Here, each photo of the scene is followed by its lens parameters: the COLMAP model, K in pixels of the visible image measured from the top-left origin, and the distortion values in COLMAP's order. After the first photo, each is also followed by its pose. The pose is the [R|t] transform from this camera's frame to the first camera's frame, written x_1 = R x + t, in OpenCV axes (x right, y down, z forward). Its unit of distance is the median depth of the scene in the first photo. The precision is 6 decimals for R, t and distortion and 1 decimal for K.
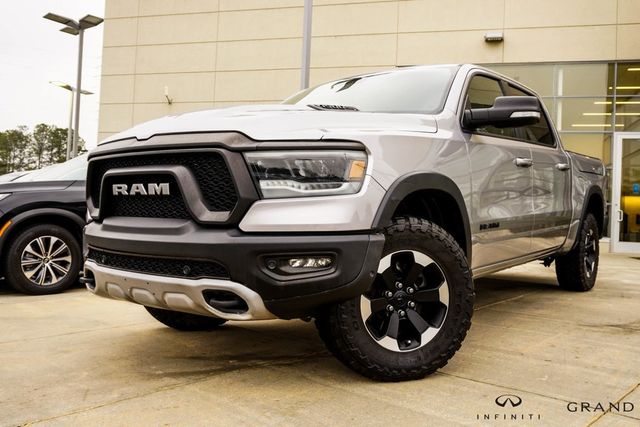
lens RADIAL K [[580.6, 0, 320.0], [0, 580.6, 213.5], [0, 0, 1]] dist [-0.009200, -0.001373]
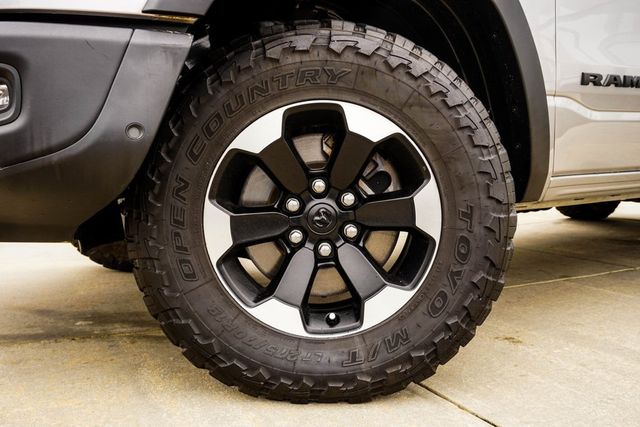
lens RADIAL K [[623.4, 0, 320.0], [0, 623.4, 213.5], [0, 0, 1]] dist [-0.002250, -0.001603]
pose [[0.943457, 0.031218, -0.330023, 0.293873], [-0.004634, 0.996701, 0.081034, 0.107025], [0.331463, -0.074923, 0.940488, 0.563896]]
